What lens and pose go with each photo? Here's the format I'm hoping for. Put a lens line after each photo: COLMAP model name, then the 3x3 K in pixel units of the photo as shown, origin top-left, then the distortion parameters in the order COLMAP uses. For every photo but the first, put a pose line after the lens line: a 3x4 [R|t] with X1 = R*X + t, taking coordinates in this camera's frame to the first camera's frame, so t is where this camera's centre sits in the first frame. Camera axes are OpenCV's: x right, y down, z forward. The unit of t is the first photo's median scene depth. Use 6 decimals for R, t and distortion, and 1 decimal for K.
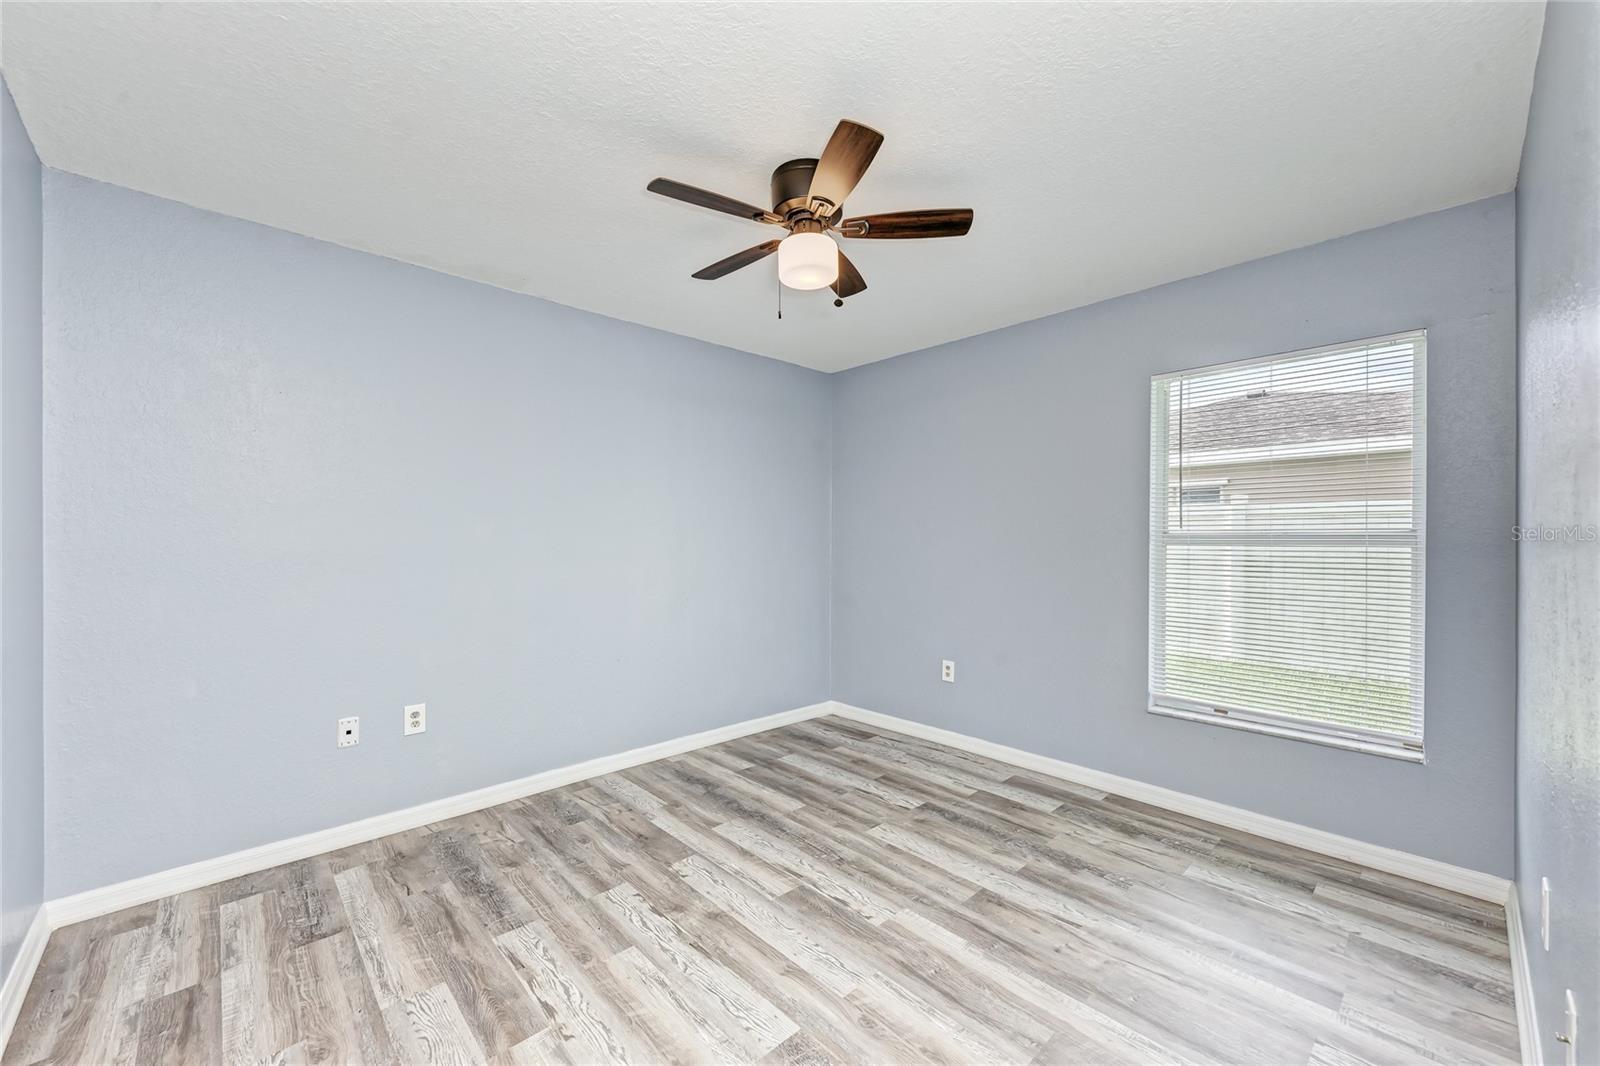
lens RADIAL K [[619.6, 0, 800.7], [0, 619.6, 535.7], [0, 0, 1]] dist [0.015347, -0.006975]
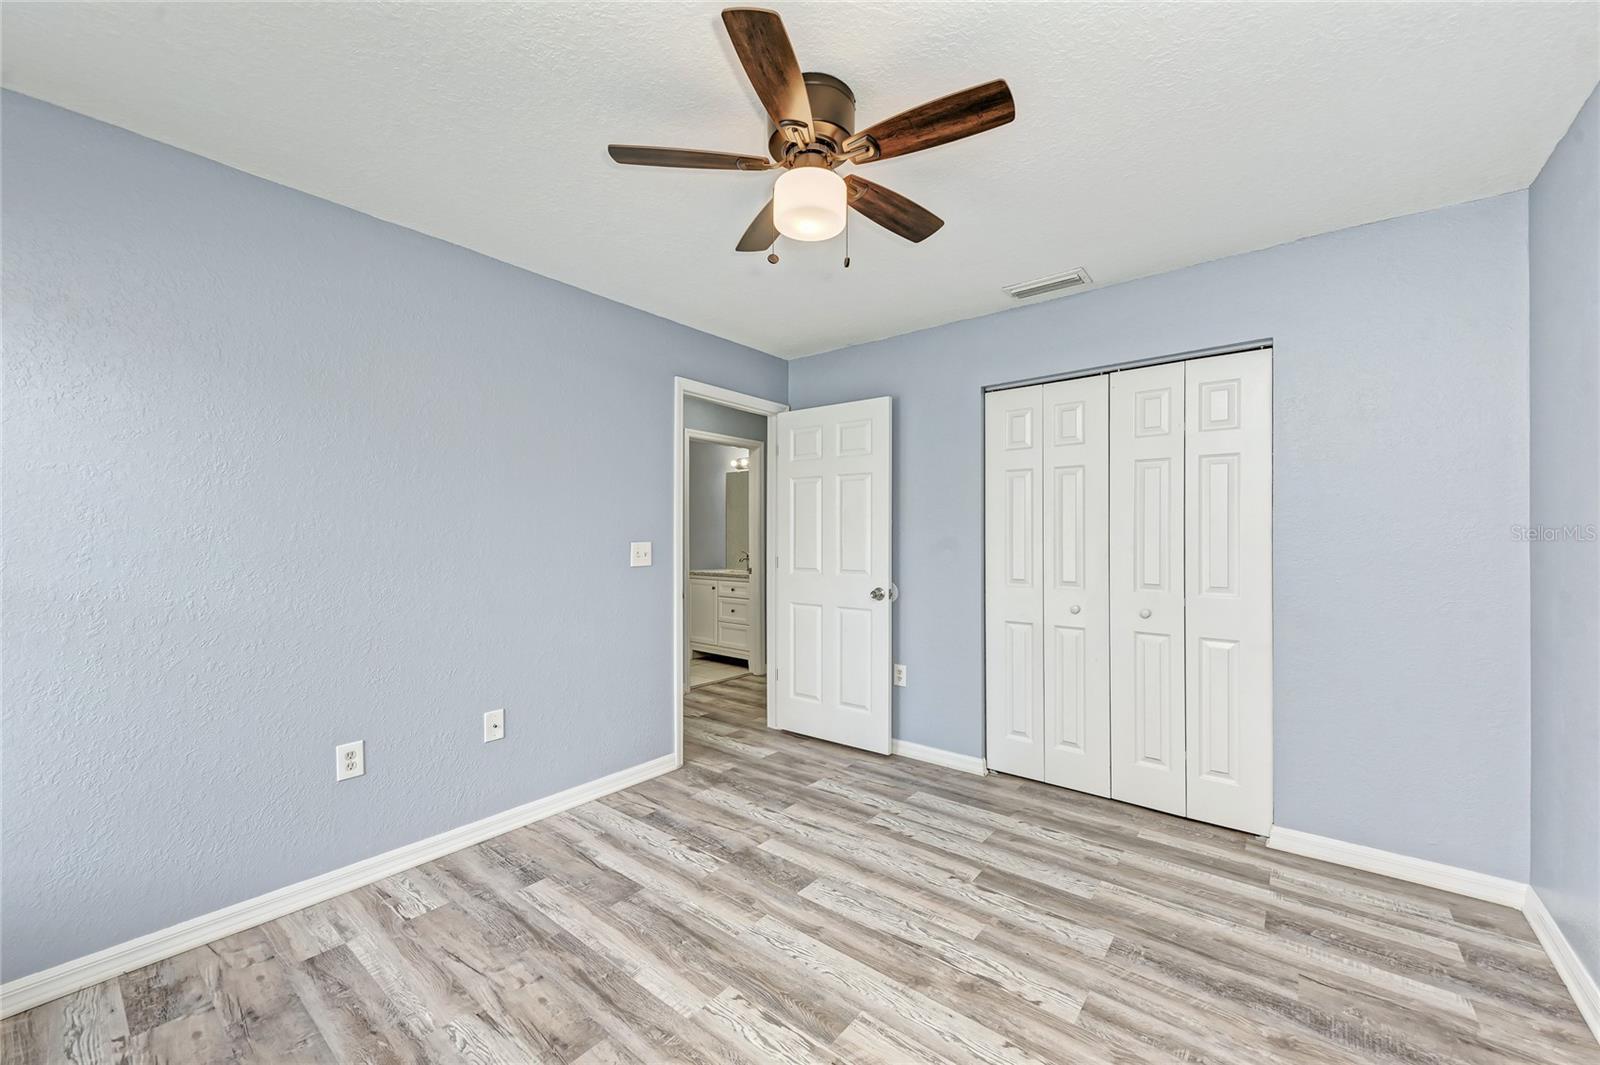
lens RADIAL K [[619.6, 0, 800.7], [0, 619.6, 535.2], [0, 0, 1]] dist [0.015347, -0.006975]
pose [[-0.990315, 0.000786, -0.138834, 0.146772], [0.001947, 0.999964, -0.008233, 0.006640], [0.138822, -0.008424, -0.990281, 1.914369]]
